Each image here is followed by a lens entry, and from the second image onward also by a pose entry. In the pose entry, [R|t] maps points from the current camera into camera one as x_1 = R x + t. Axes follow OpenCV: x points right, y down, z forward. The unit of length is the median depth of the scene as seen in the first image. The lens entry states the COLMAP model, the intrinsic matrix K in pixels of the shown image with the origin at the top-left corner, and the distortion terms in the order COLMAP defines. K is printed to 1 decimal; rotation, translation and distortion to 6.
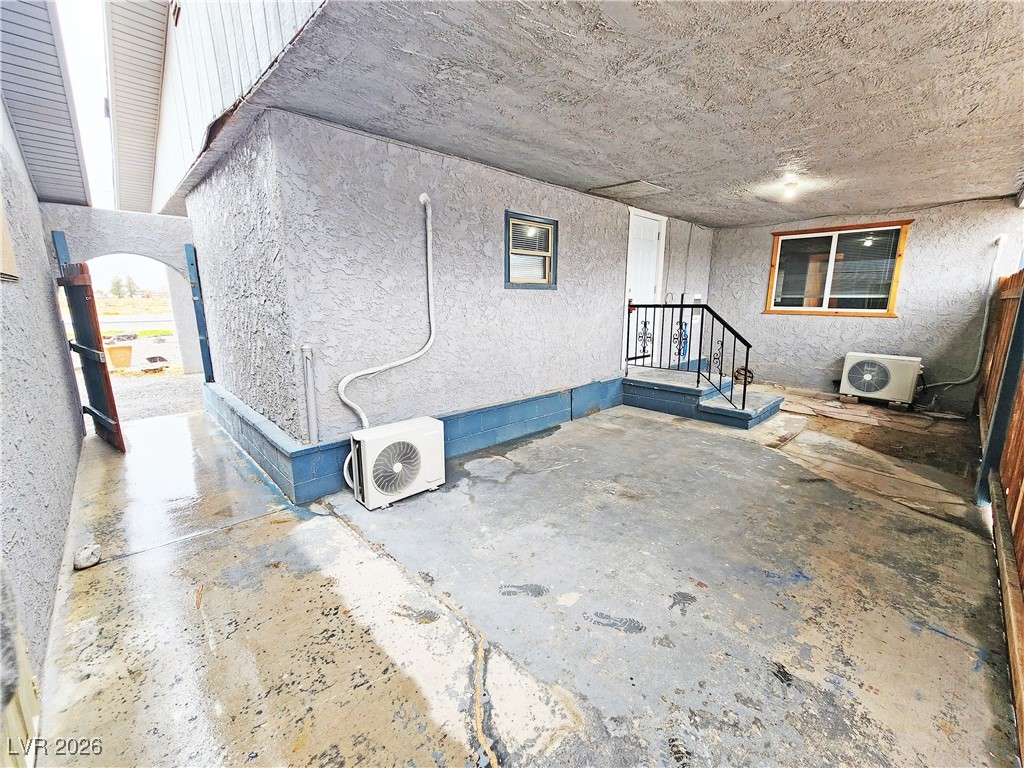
lens RADIAL K [[421.3, 0, 512.6], [0, 421.3, 379.8], [0, 0, 1]] dist [0.000301, -0.000582]
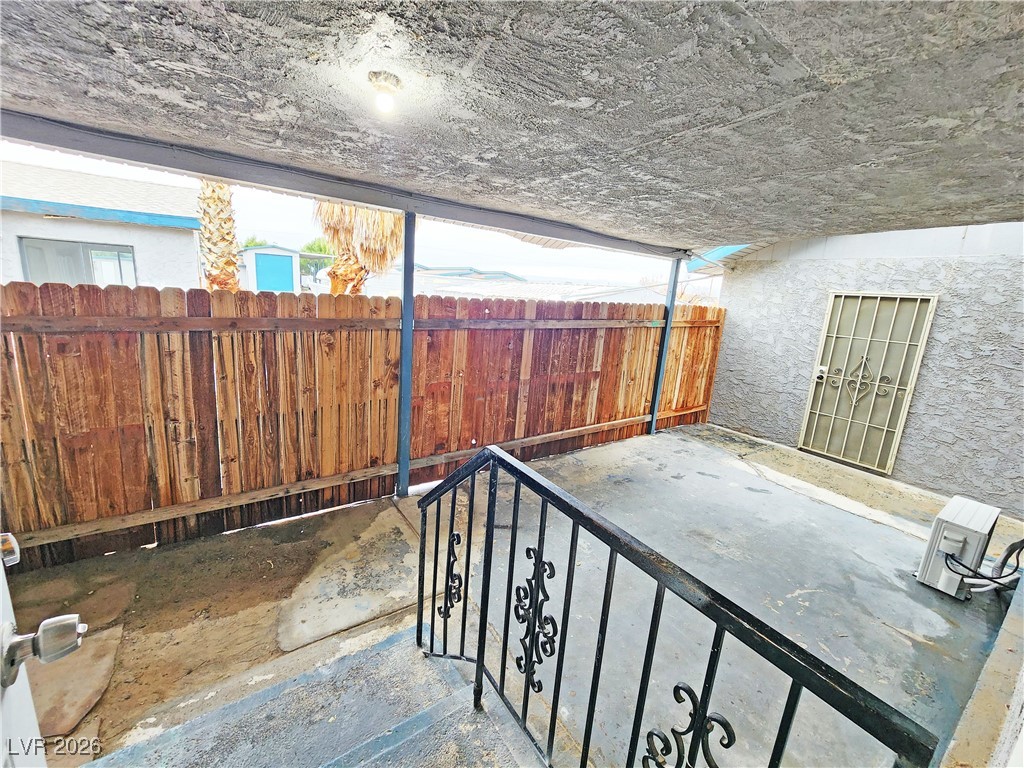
lens RADIAL K [[421.3, 0, 511.5], [0, 421.3, 380.3], [0, 0, 1]] dist [0.000301, -0.000582]
pose [[-0.984550, -0.099254, 0.144257, 0.512562], [-0.034138, 0.916828, 0.397819, -0.403081], [-0.171744, 0.386748, -0.906052, 1.523091]]
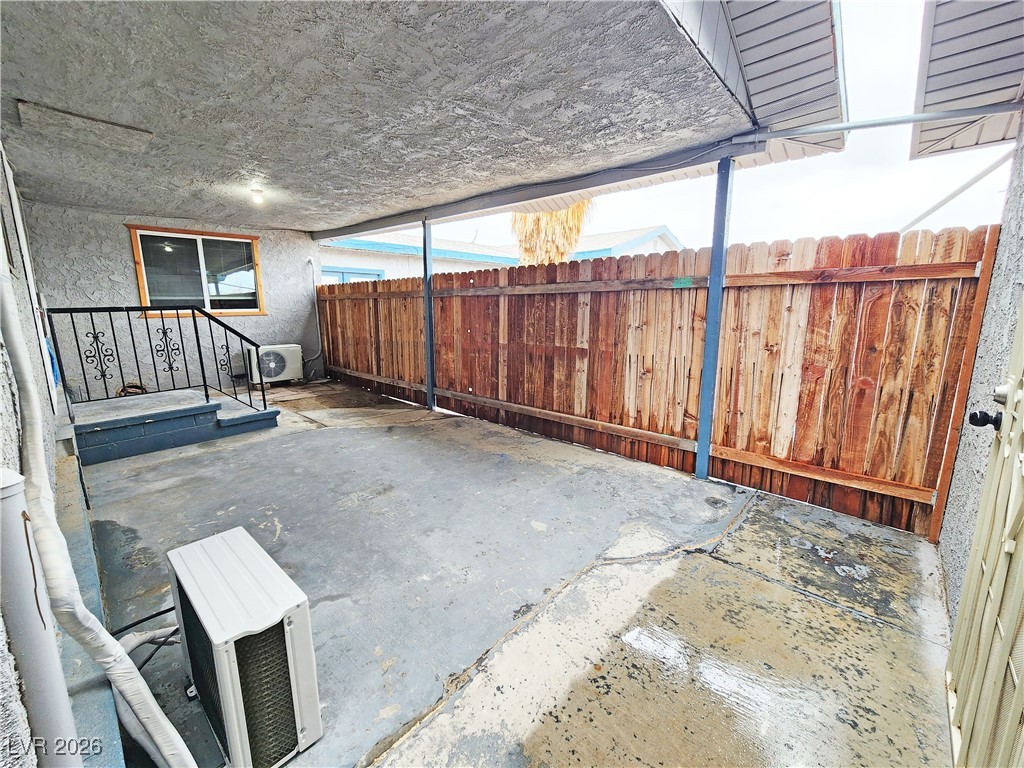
lens RADIAL K [[421.3, 0, 506.6], [0, 421.3, 379.4], [0, 0, 1]] dist [0.000301, -0.000582]
pose [[-0.050543, -0.183772, 0.981669, -0.542127], [0.199129, 0.961335, 0.190218, -0.089795], [-0.978669, 0.205093, -0.011994, 0.531346]]
